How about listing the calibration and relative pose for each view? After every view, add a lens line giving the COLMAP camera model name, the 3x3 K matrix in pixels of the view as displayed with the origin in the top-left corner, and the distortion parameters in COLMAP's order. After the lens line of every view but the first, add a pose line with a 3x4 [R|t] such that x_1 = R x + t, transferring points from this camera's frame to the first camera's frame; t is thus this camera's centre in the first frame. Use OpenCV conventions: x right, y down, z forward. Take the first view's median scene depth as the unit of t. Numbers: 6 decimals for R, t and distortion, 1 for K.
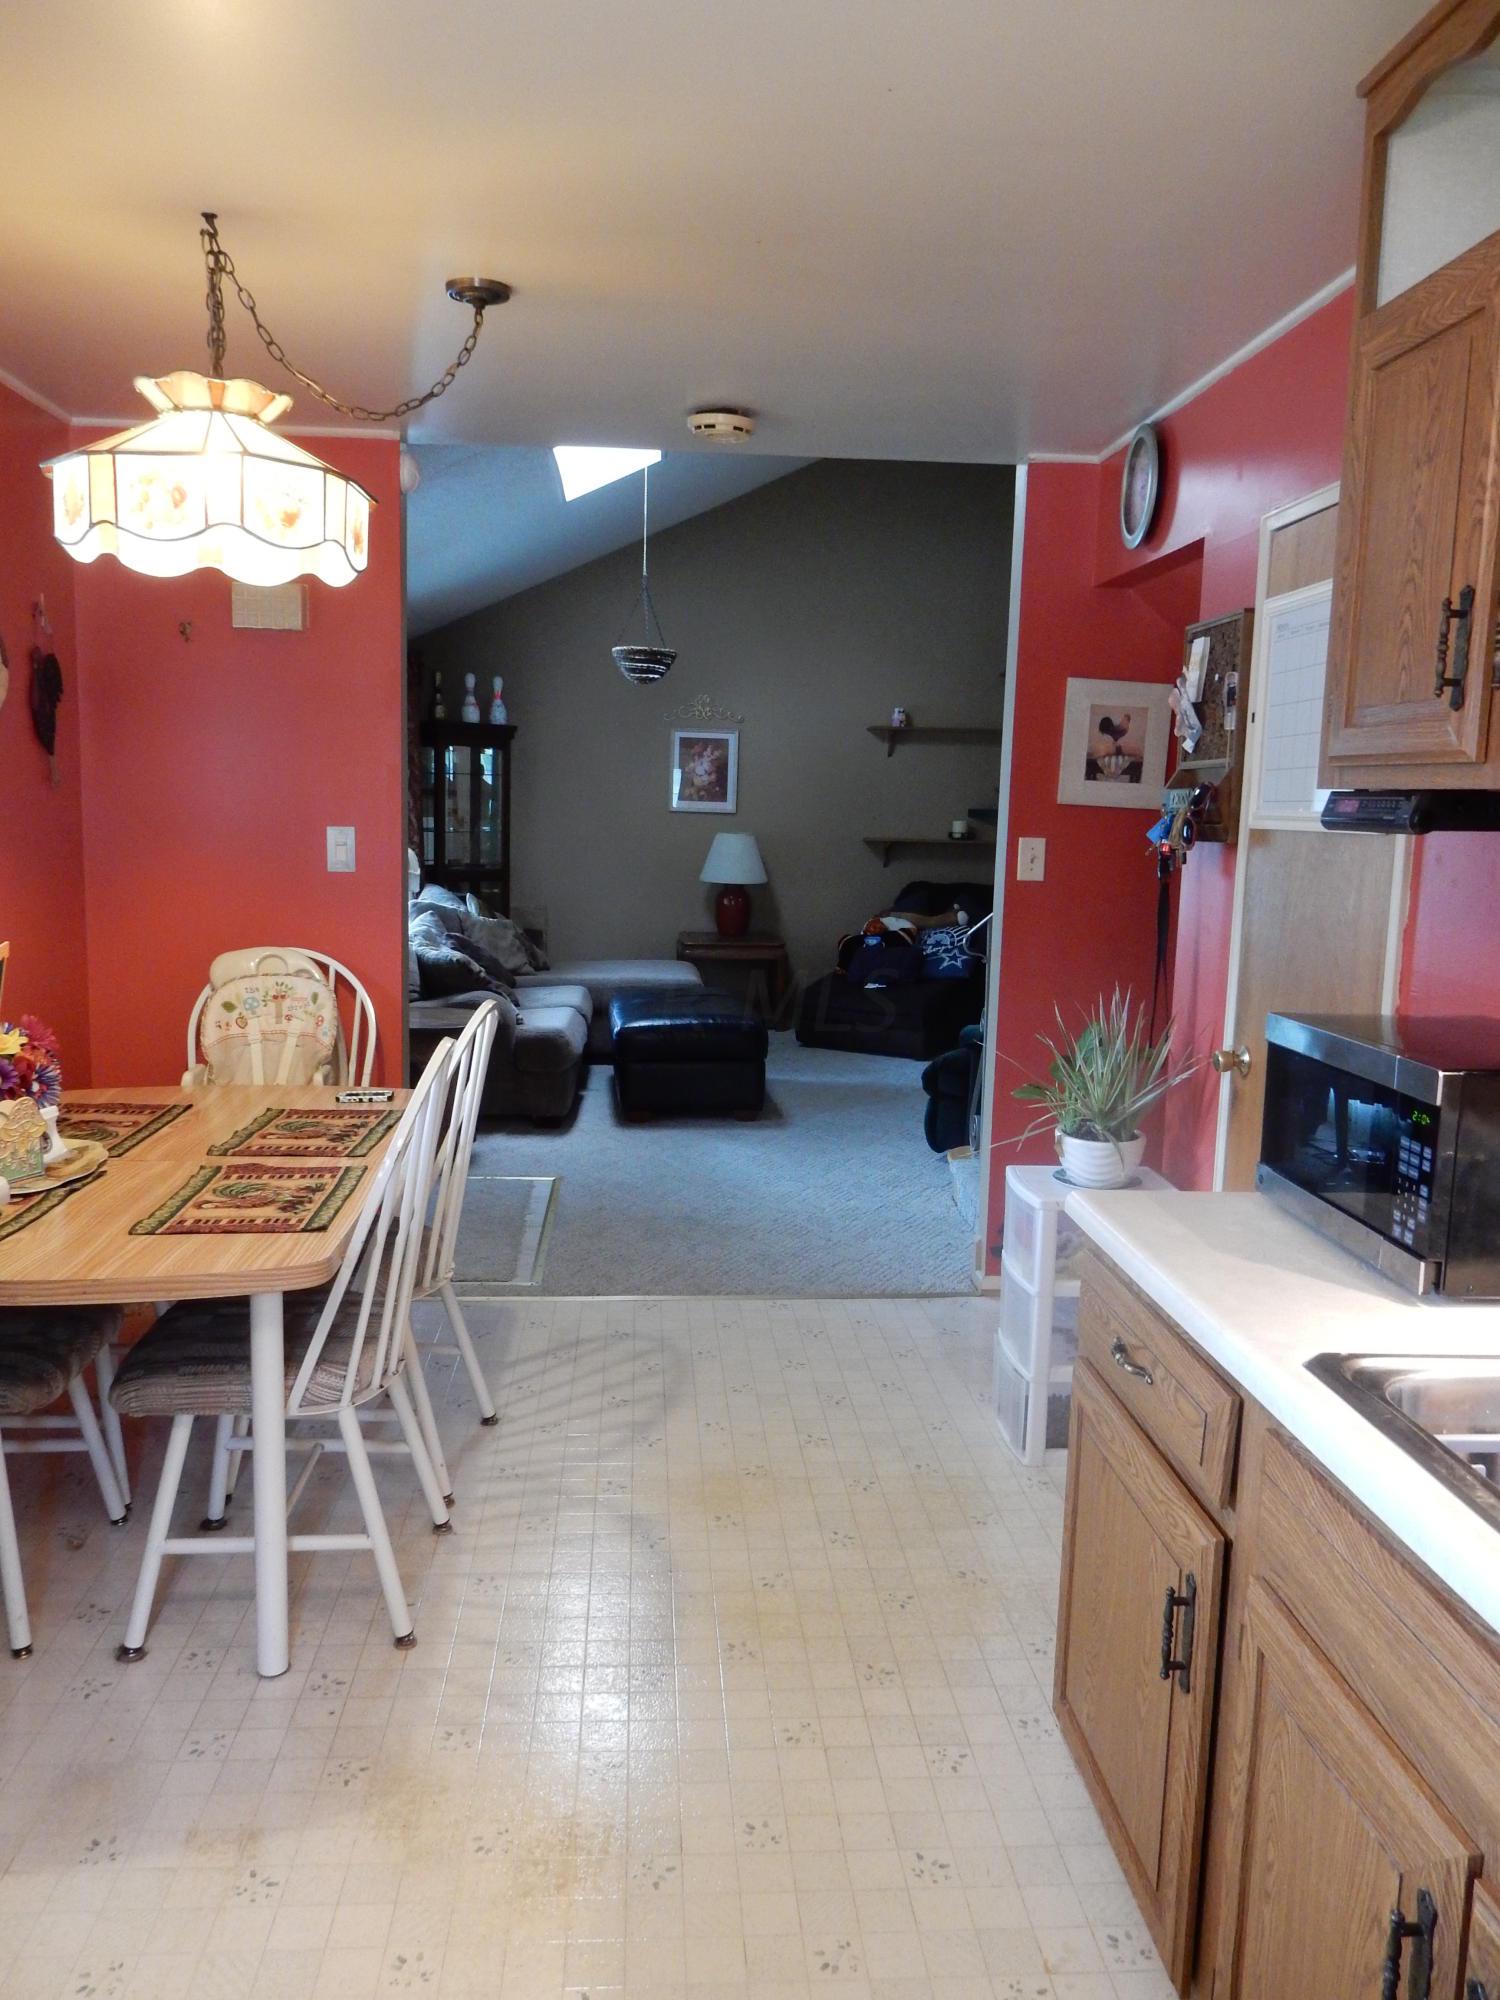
lens RADIAL K [[1470.3, 0, 751.4], [0, 1470.3, 1002.0], [0, 0, 1]] dist [-0.007163, 0.012561]
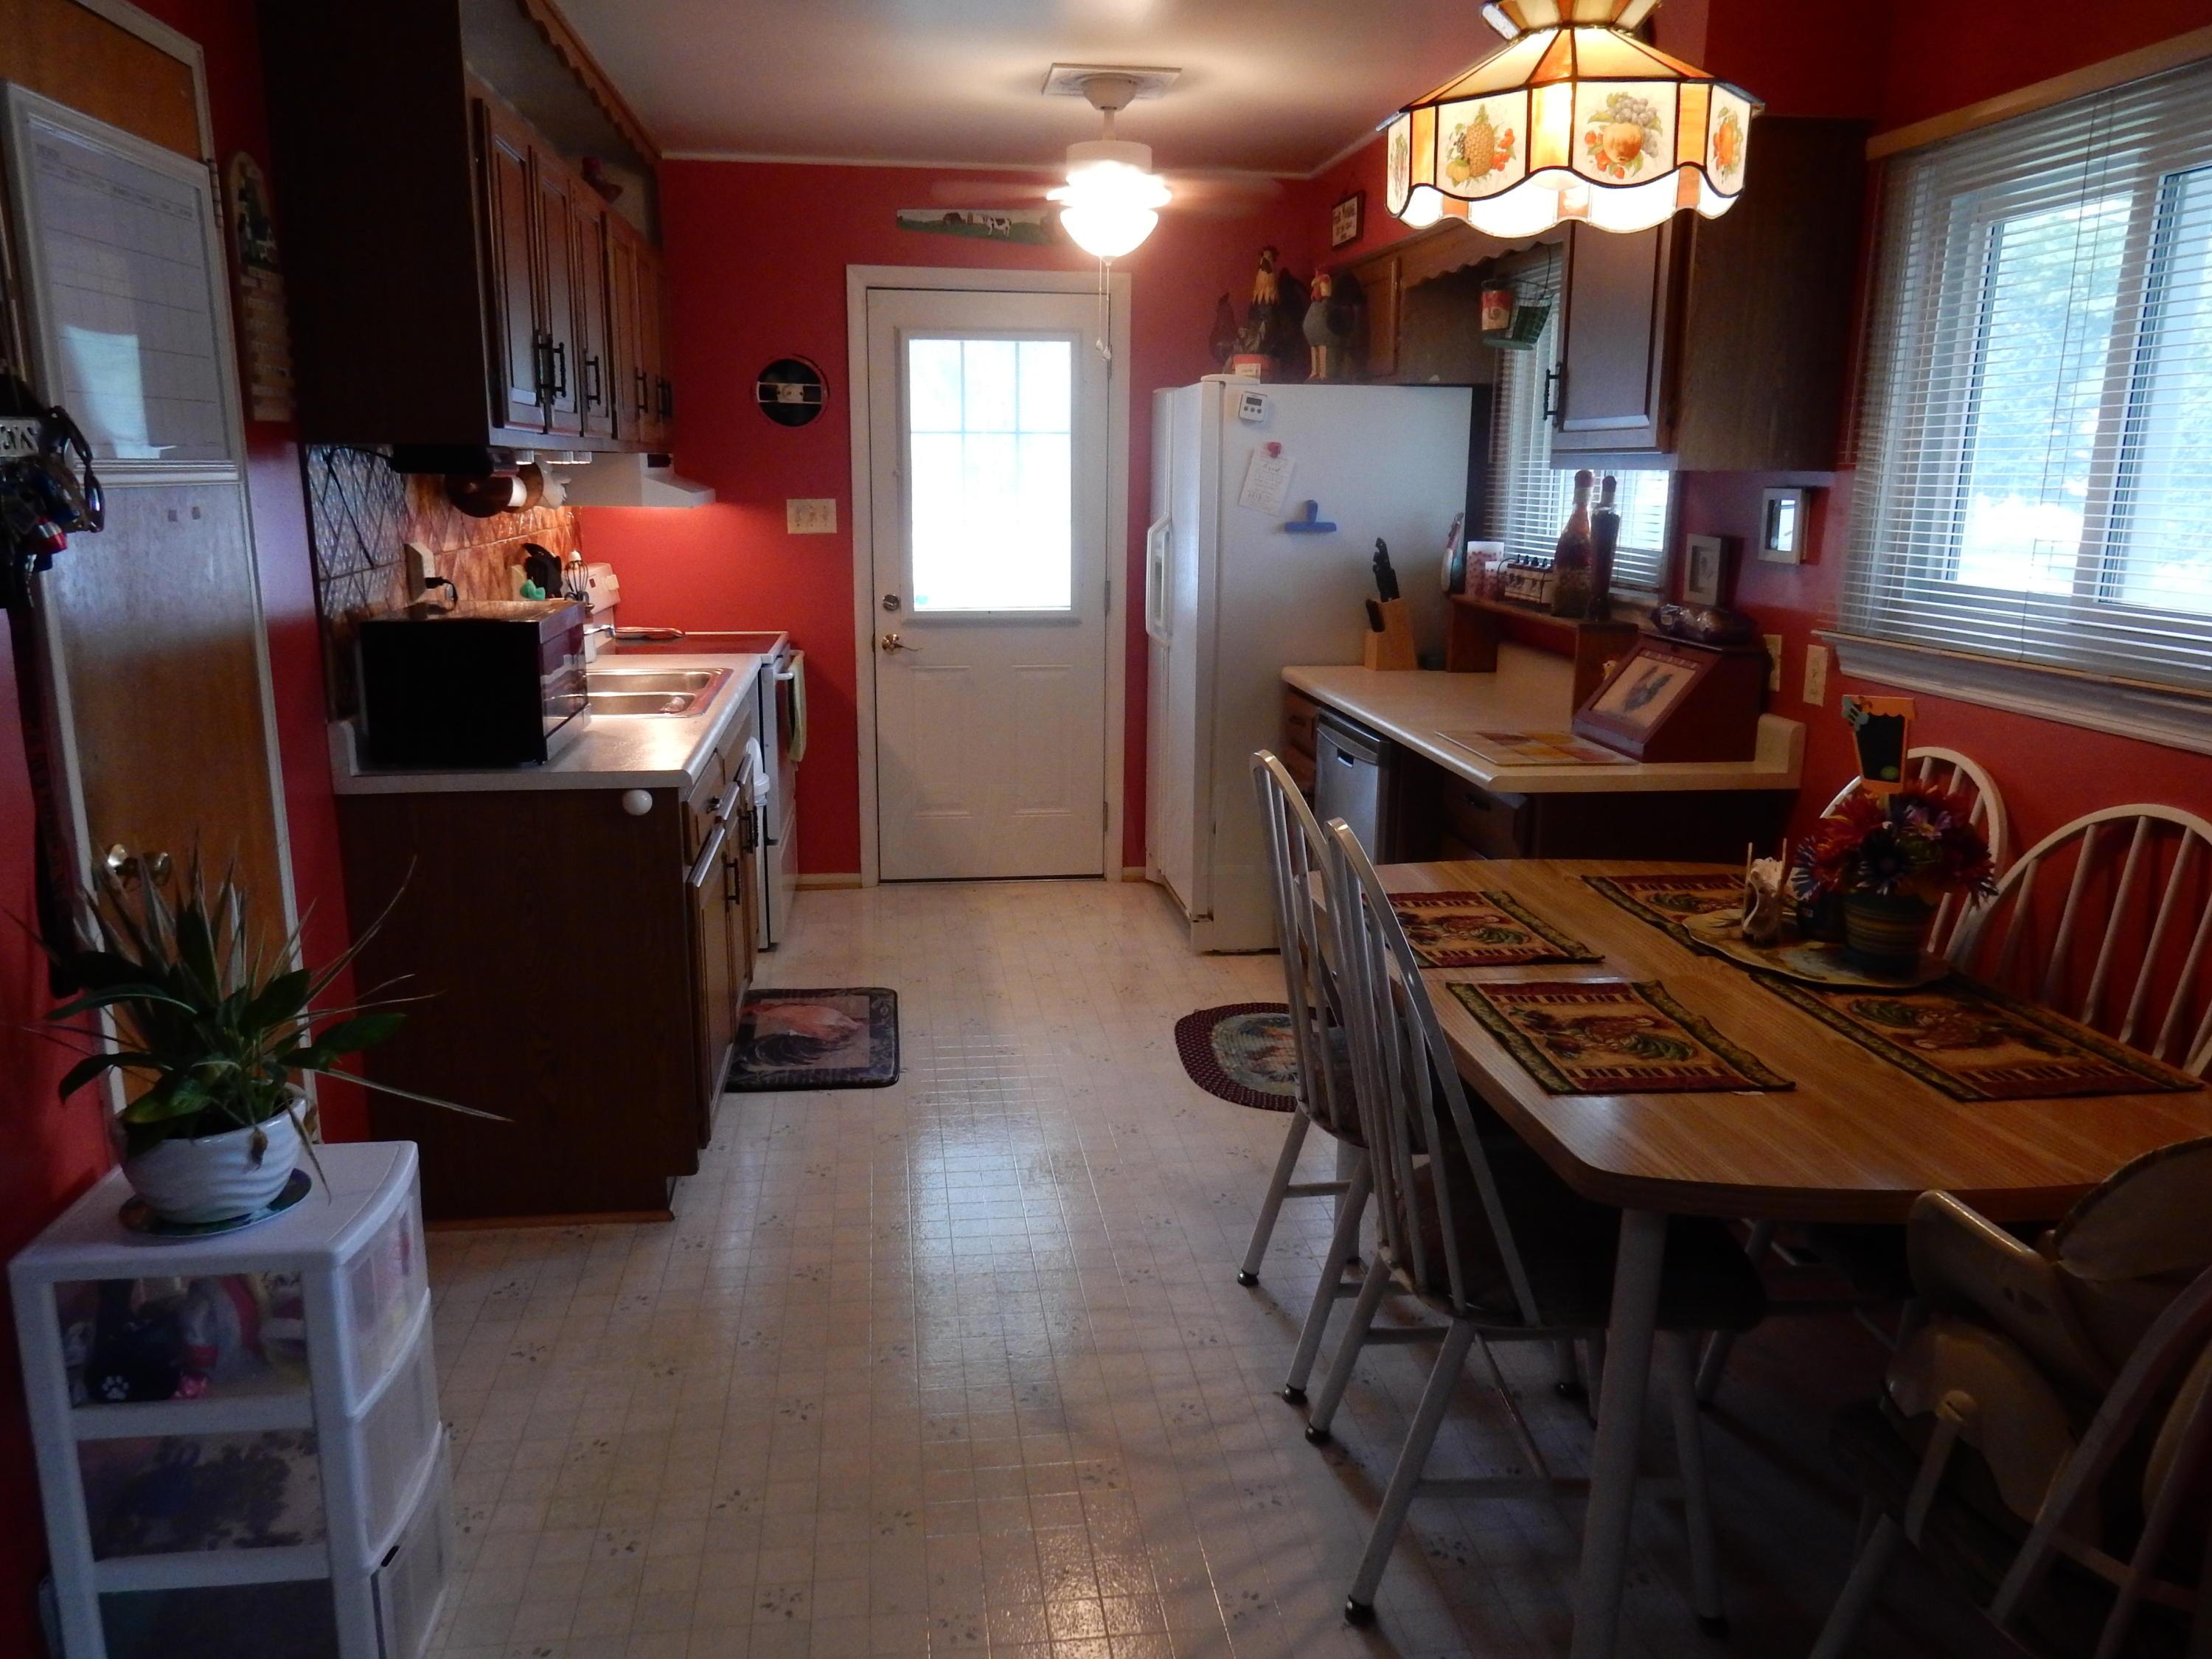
lens RADIAL K [[1626.1, 0, 1096.6], [0, 1626.1, 834.5], [0, 0, 1]] dist [-0.007163, 0.012561]
pose [[-0.997460, -0.021033, -0.068054, -0.037031], [-0.043672, 0.935351, 0.351016, -0.269861], [0.056271, 0.353096, -0.933893, 1.922432]]
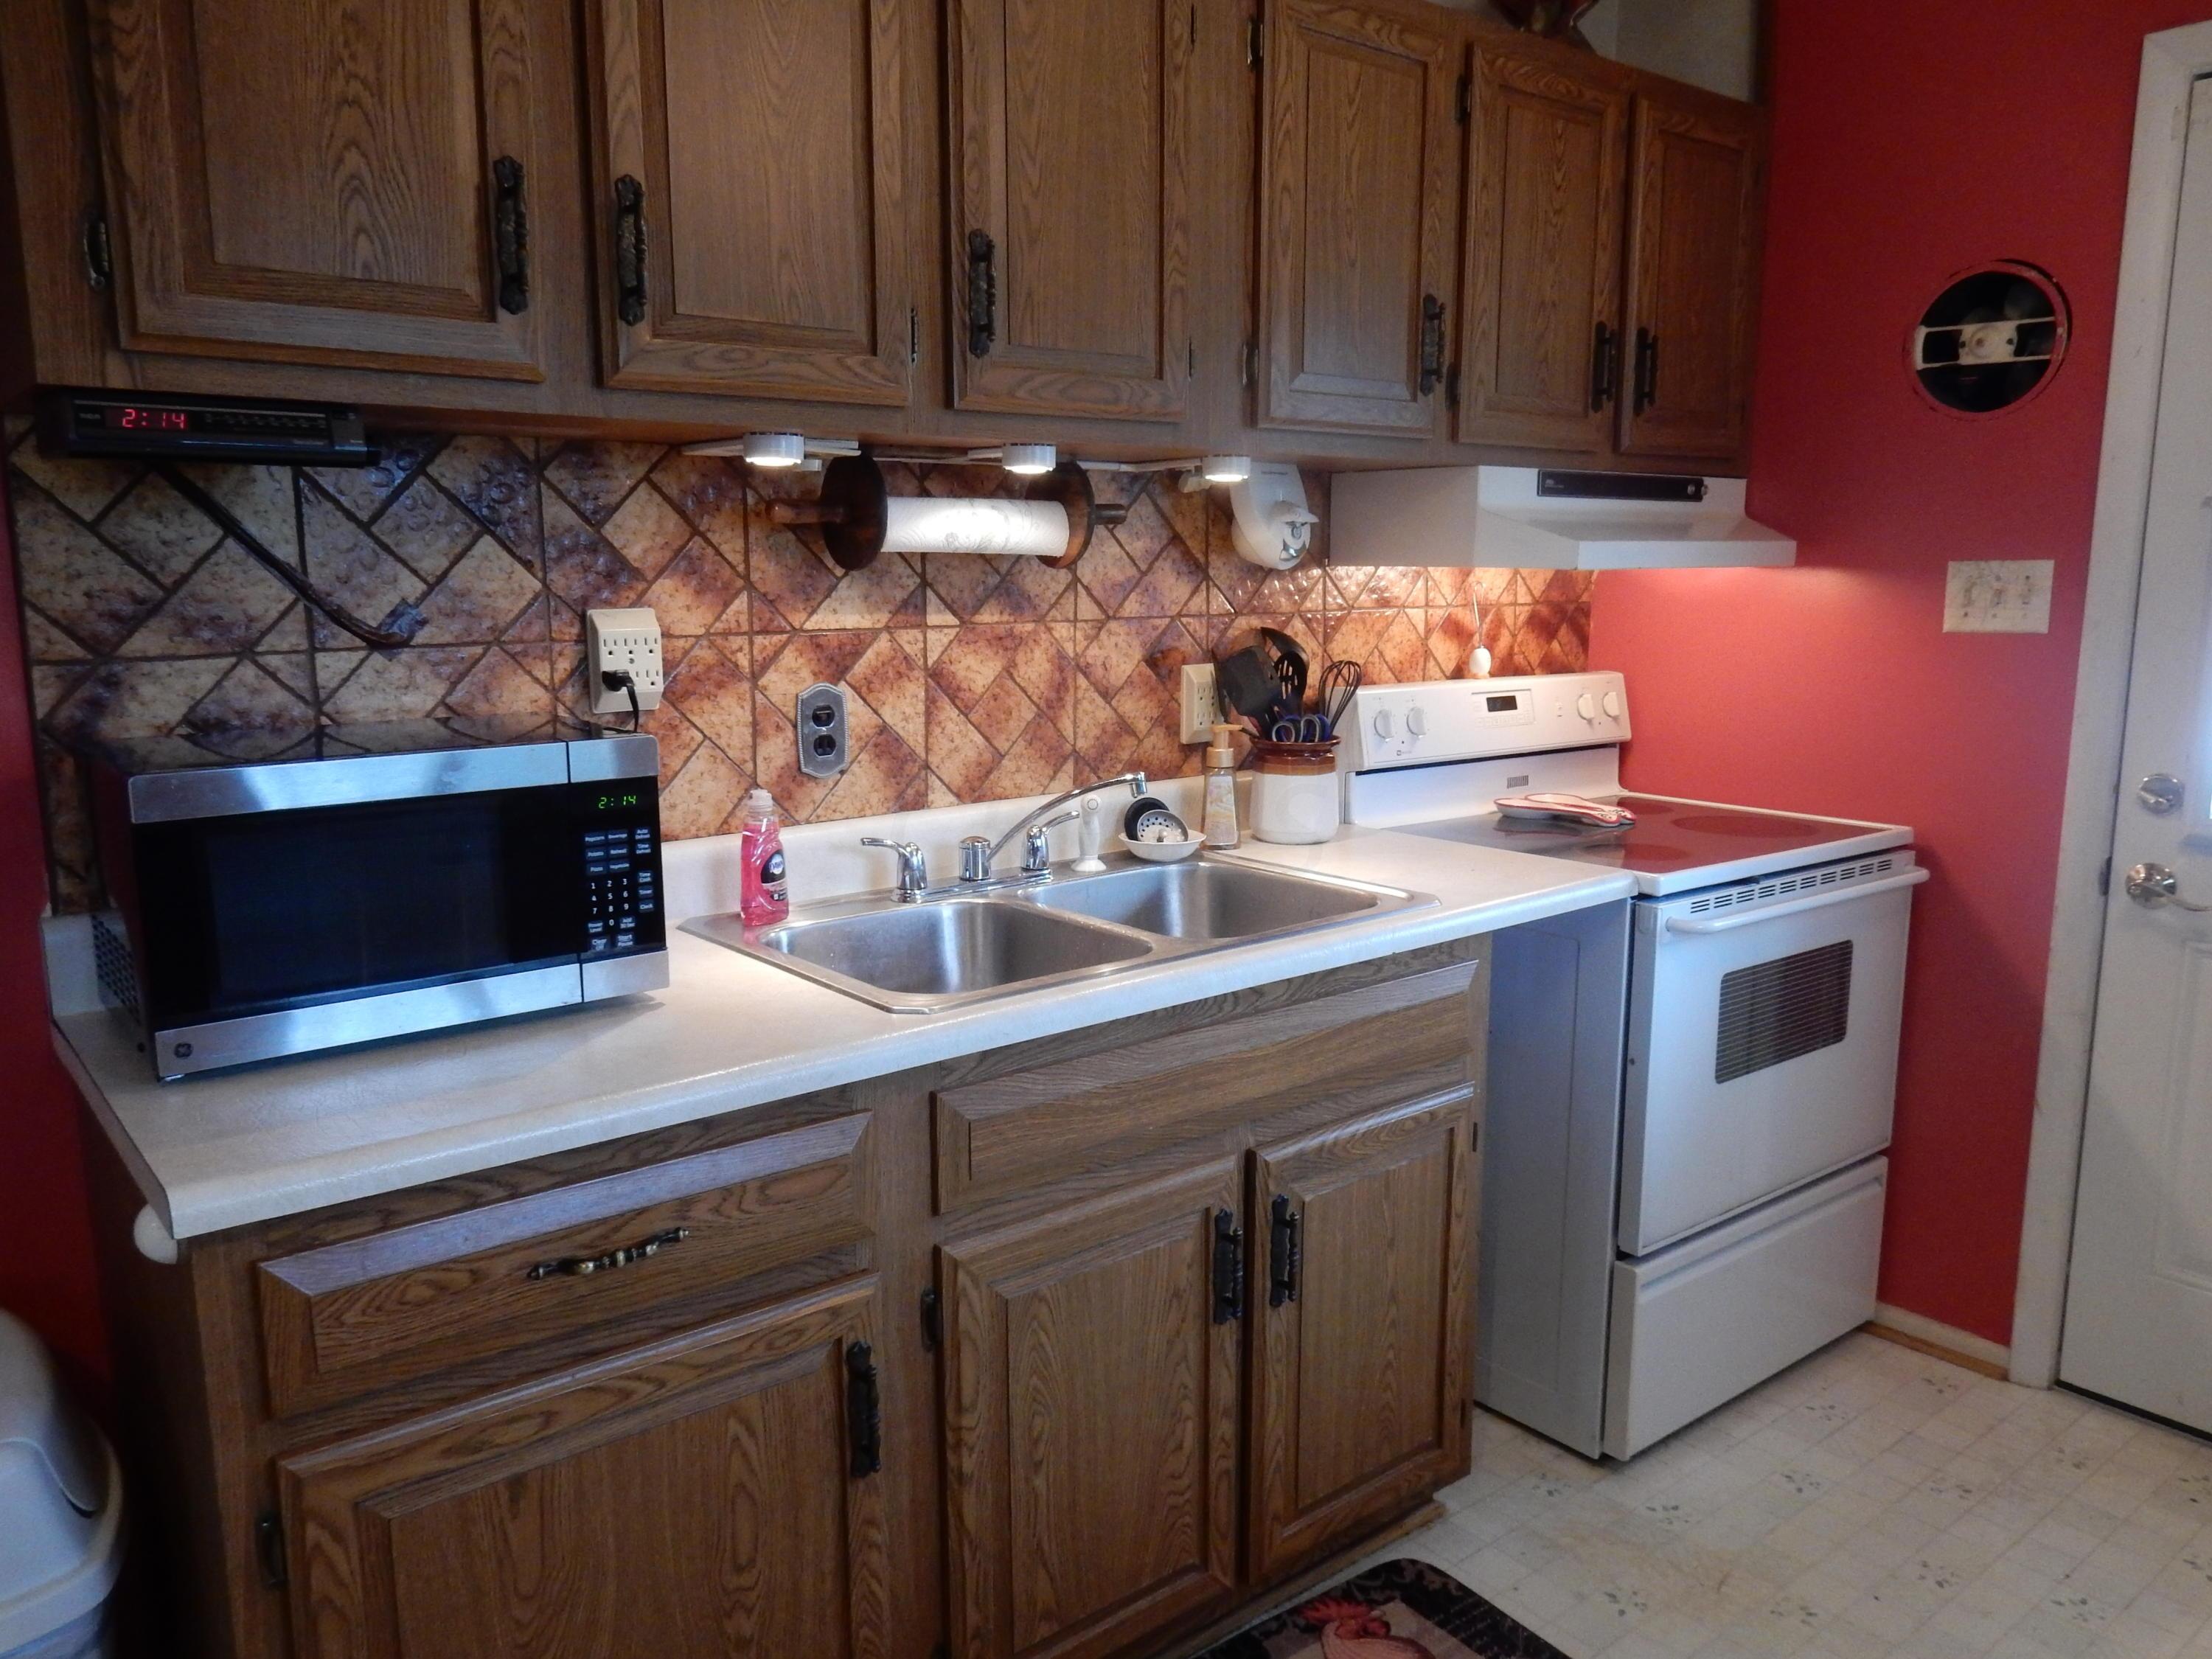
lens RADIAL K [[1626.1, 0, 1101.7], [0, 1626.1, 828.2], [0, 0, 1]] dist [-0.007163, 0.012561]
pose [[-0.581459, -0.165343, 0.796598, -0.296091], [0.095031, 0.958626, 0.268340, -0.090636], [-0.808007, 0.231730, -0.541688, 0.846262]]
